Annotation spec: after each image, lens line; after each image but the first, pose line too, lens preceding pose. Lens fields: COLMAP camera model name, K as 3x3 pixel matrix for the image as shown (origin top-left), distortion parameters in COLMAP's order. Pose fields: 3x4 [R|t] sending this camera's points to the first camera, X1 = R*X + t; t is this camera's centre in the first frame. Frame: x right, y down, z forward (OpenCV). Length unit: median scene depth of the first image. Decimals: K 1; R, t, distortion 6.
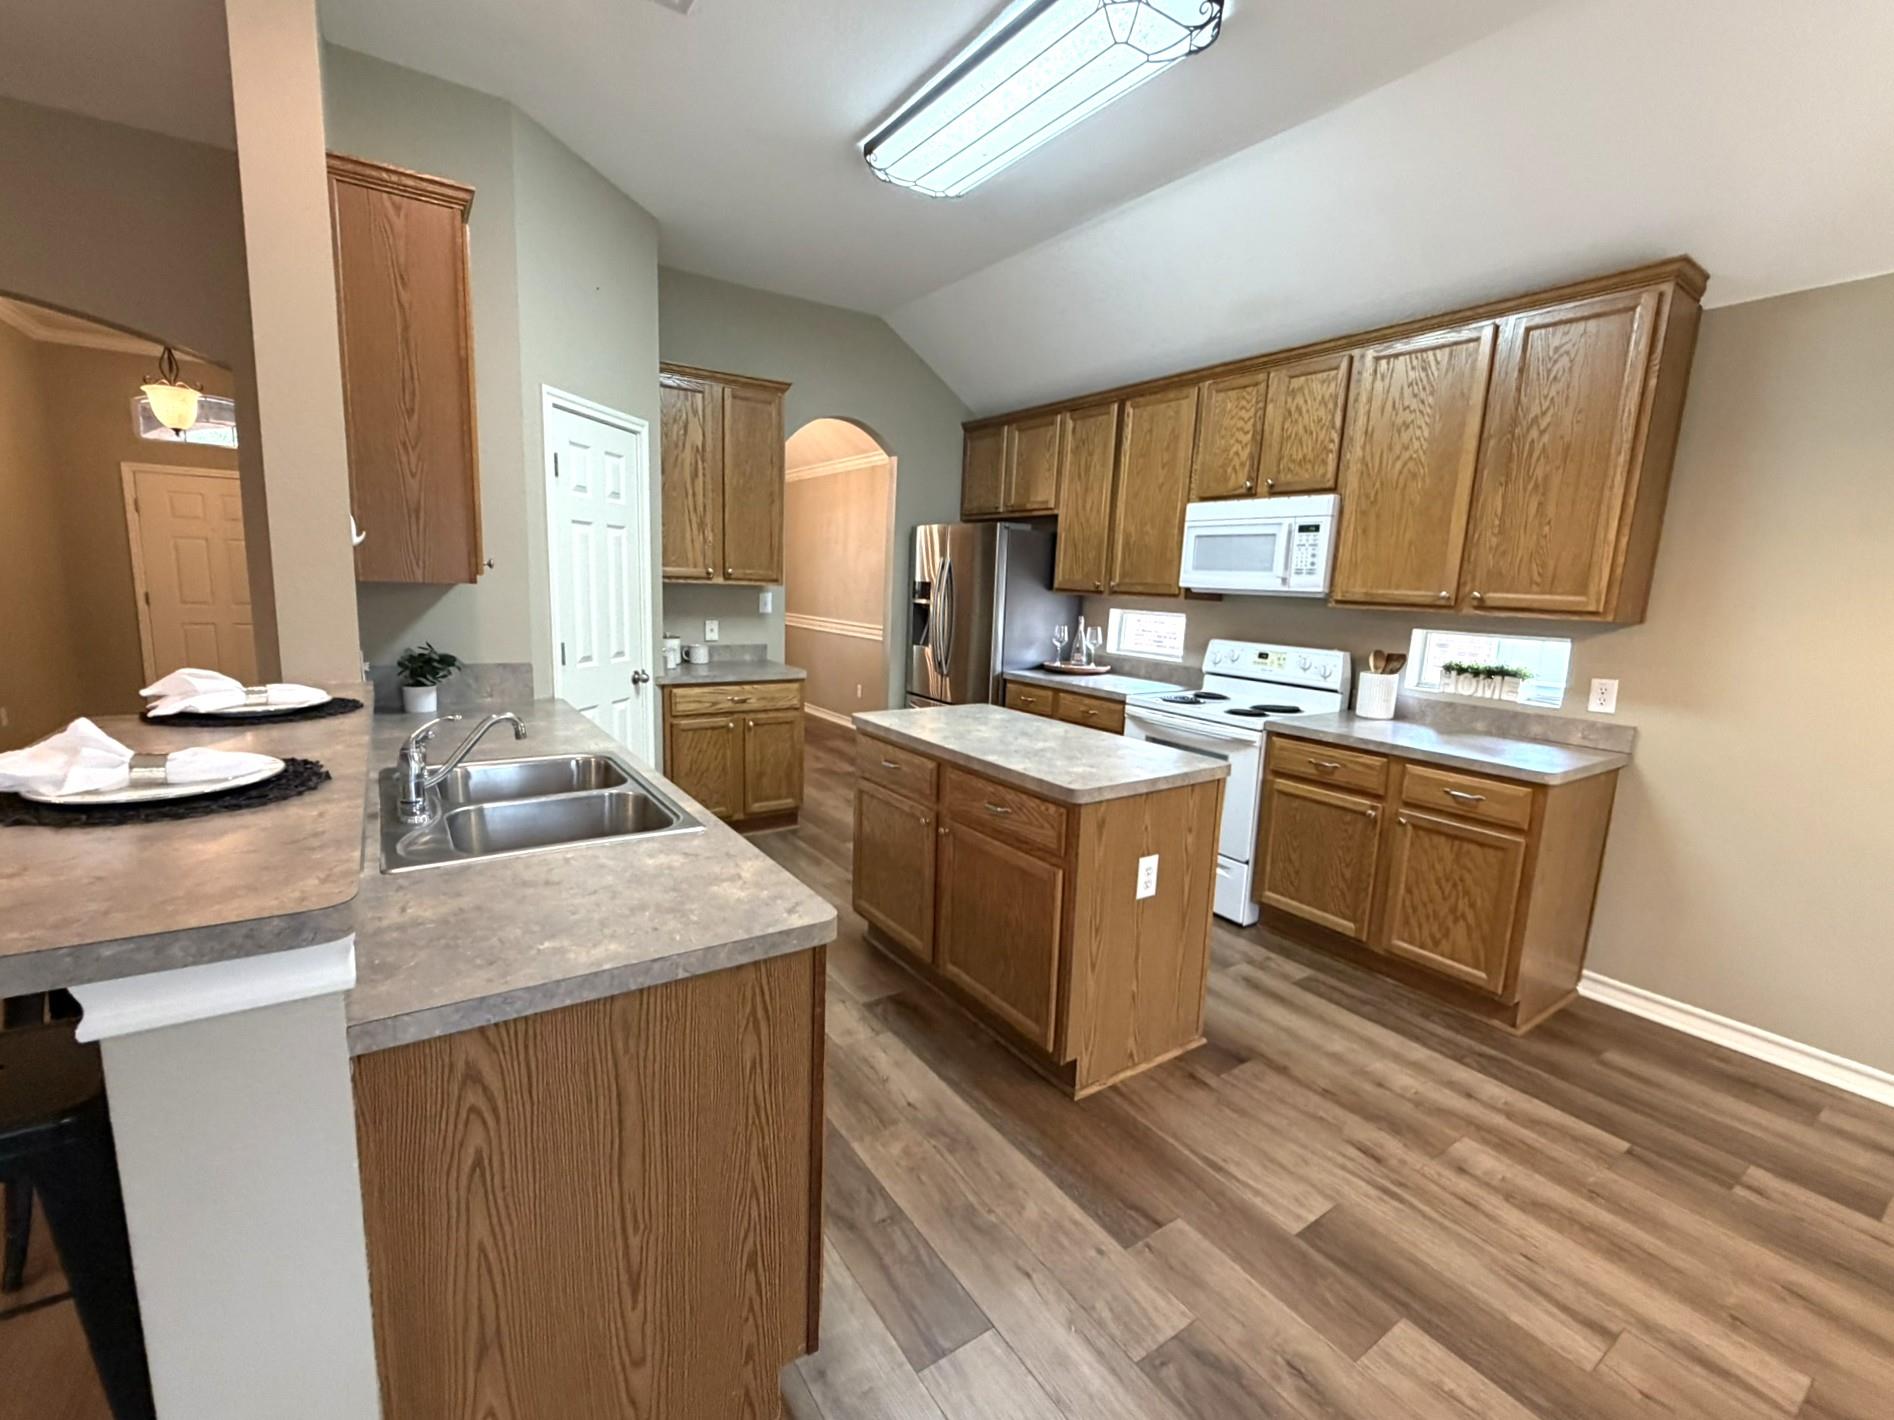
lens RADIAL K [[811.3, 0, 955.8], [0, 811.3, 711.0], [0, 0, 1]] dist [0.004419, -0.000082]
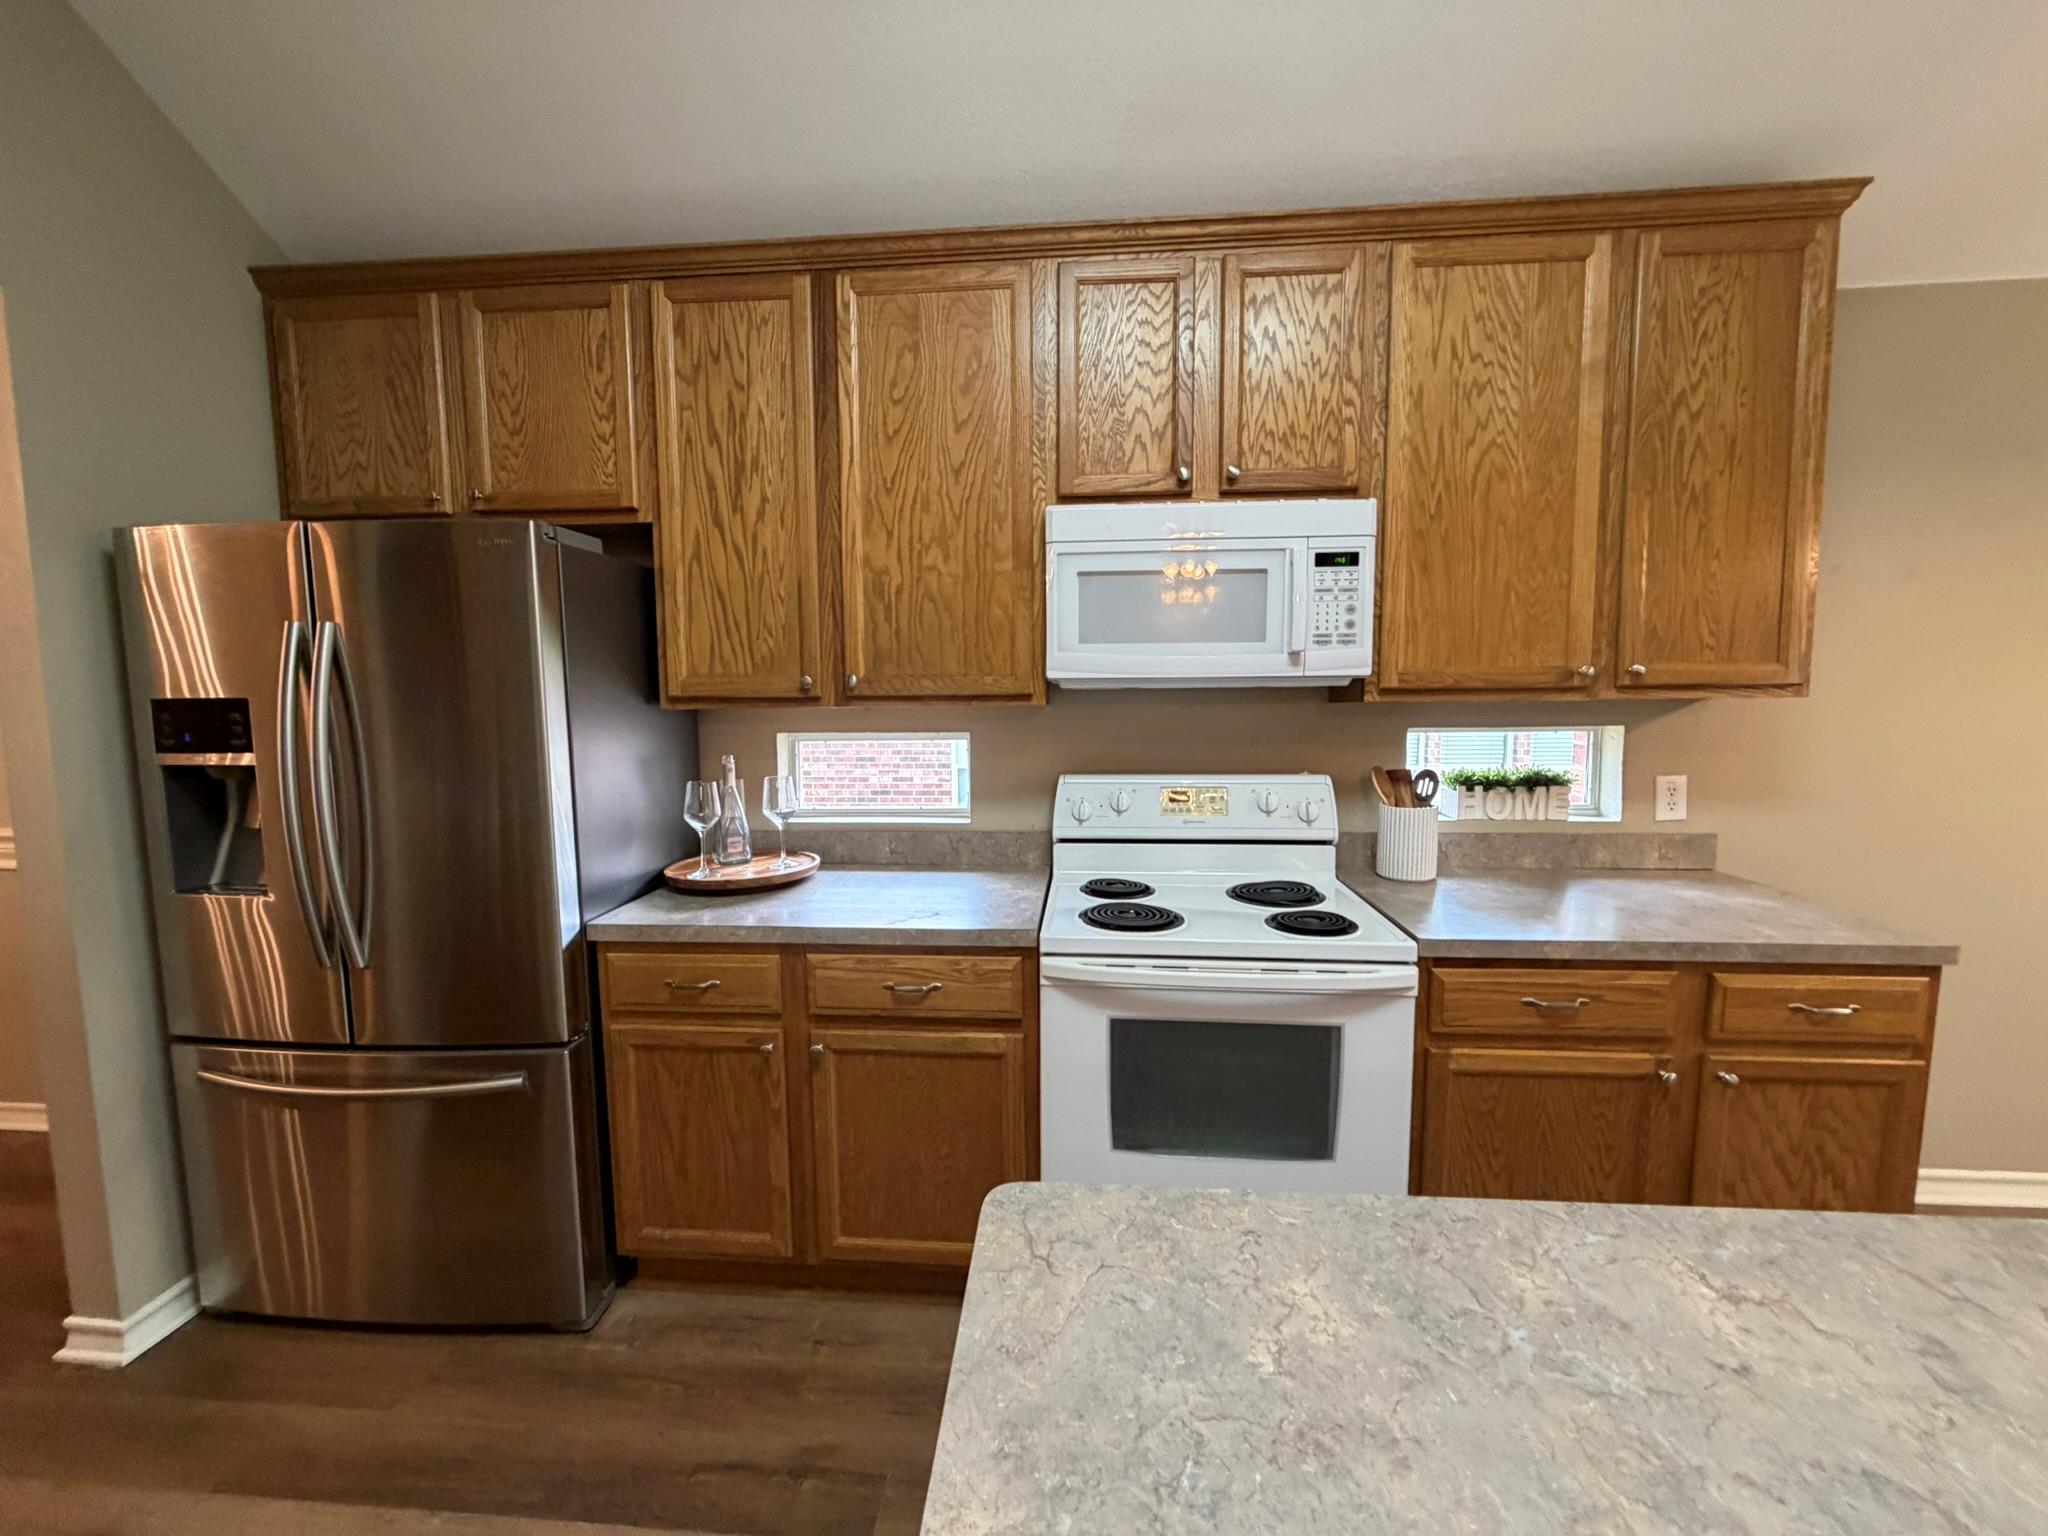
lens RADIAL K [[819.5, 0, 1029.7], [0, 819.5, 770.5], [0, 0, 1]] dist [0.001826, 0.000535]
pose [[0.636381, -0.121385, 0.761765, -0.131228], [0.156862, 0.987271, 0.026276, -0.139346], [-0.755258, 0.102770, 0.647321, 0.856045]]
